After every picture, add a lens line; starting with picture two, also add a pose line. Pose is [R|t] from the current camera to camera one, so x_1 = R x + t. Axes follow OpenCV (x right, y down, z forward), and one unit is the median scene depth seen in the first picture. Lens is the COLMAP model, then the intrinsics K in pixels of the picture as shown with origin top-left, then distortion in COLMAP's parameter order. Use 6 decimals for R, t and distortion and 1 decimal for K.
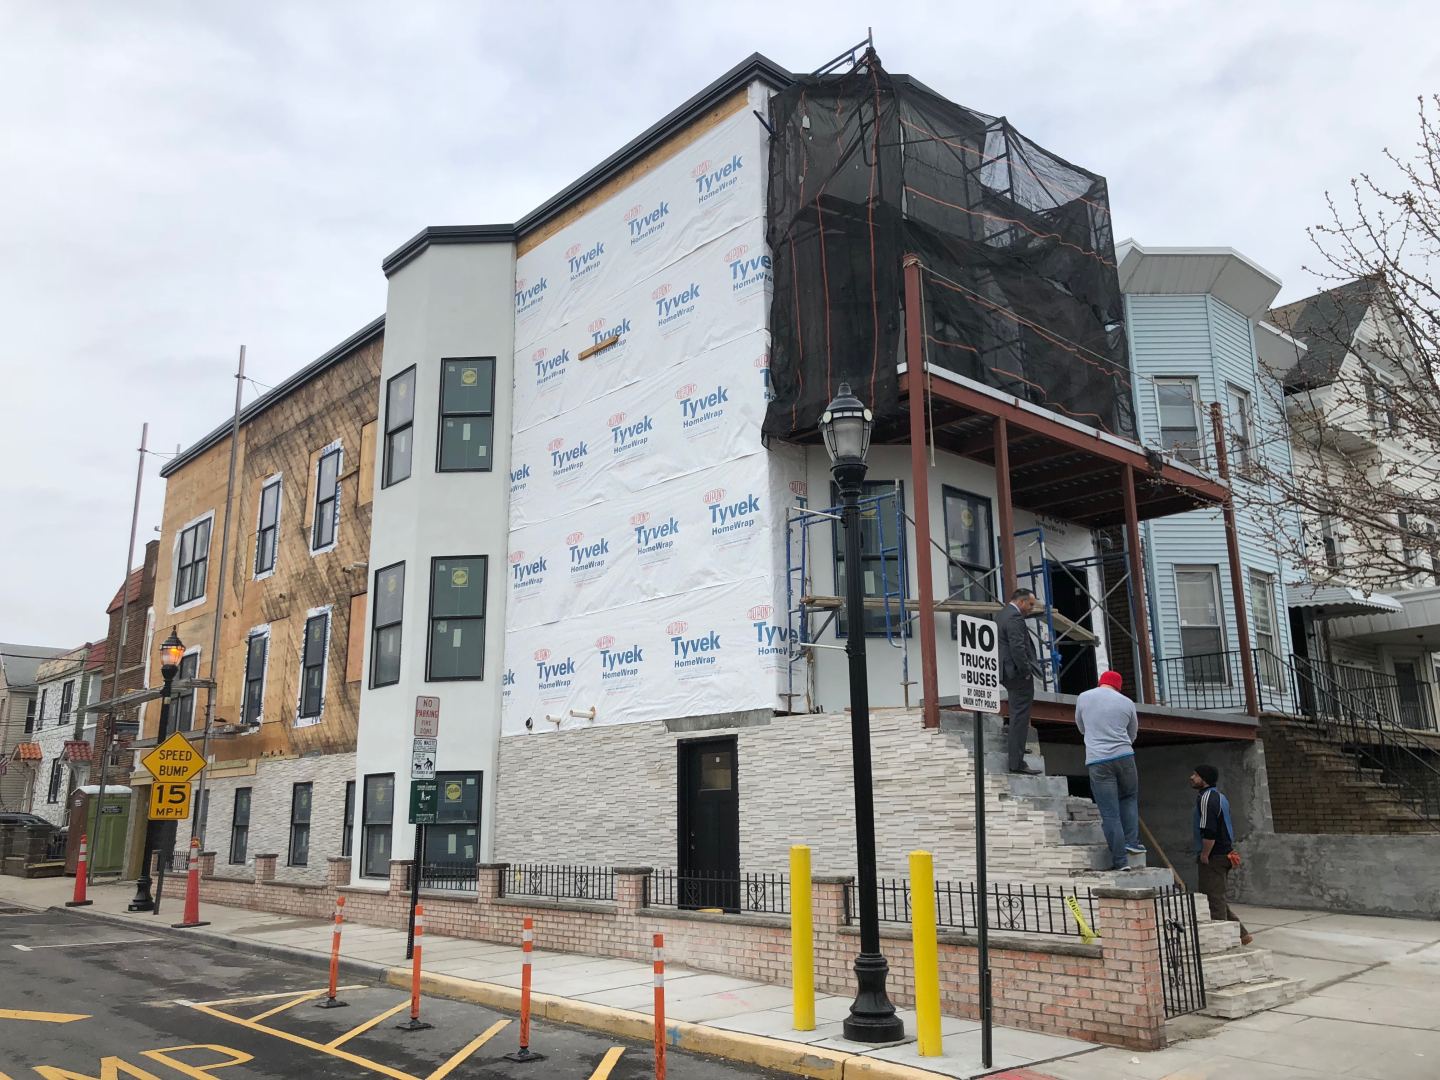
lens RADIAL K [[1157.7, 0, 717.1], [0, 1157.7, 538.8], [0, 0, 1]] dist [0.060530, -0.097354]
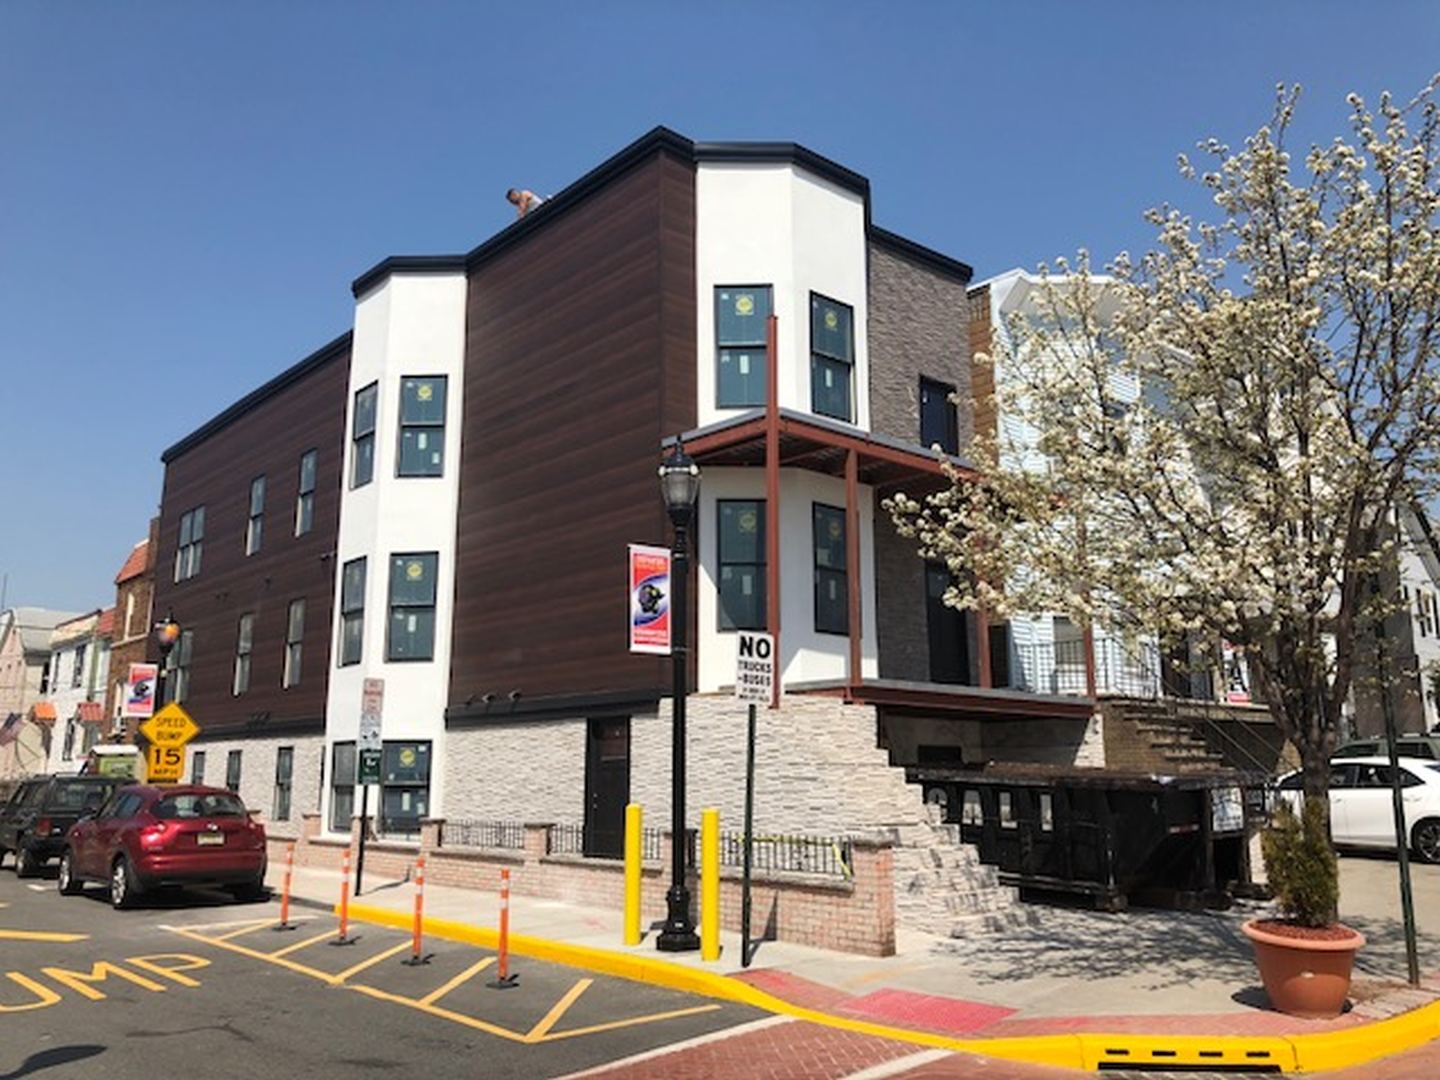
lens RADIAL K [[1157.7, 0, 725.2], [0, 1157.7, 533.5], [0, 0, 1]] dist [0.060530, -0.097354]
pose [[0.999975, 0.005678, -0.004293, 0.101667], [-0.005553, 0.999581, 0.028418, -0.042987], [0.004453, -0.028393, 0.999587, -0.162248]]
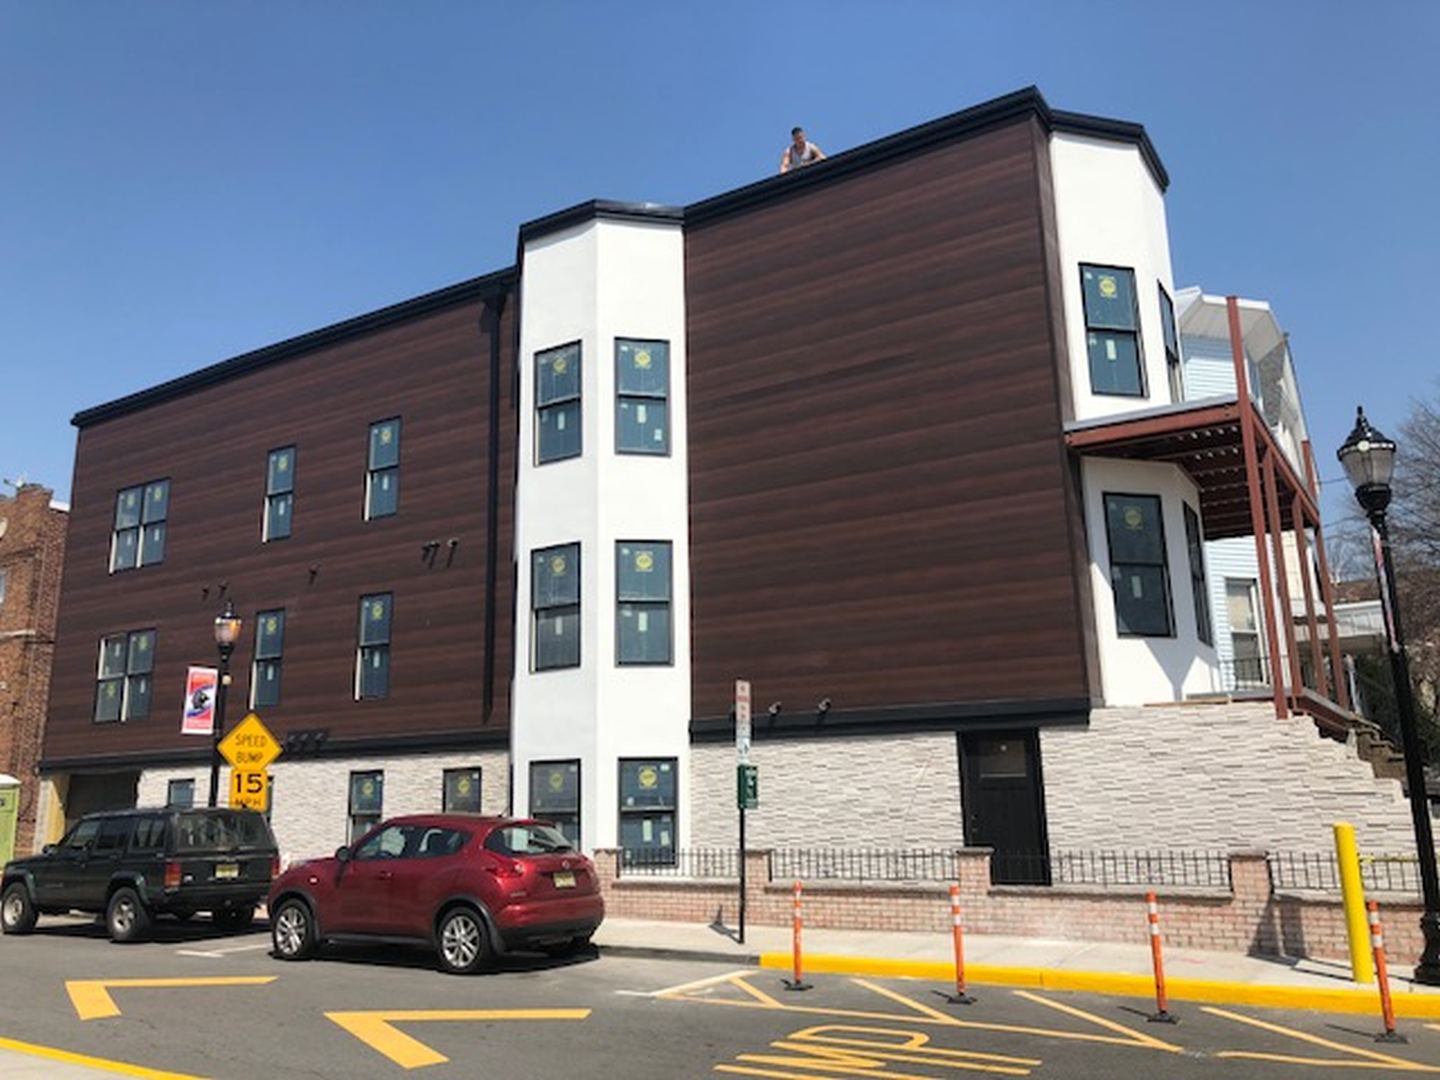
lens RADIAL K [[1157.7, 0, 717.2], [0, 1157.7, 532.7], [0, 0, 1]] dist [0.060530, -0.097354]
pose [[0.964741, 0.049969, 0.258416, -0.478740], [-0.051131, 0.998689, -0.002225, 0.008800], [-0.258188, -0.011066, 0.966031, 0.035579]]
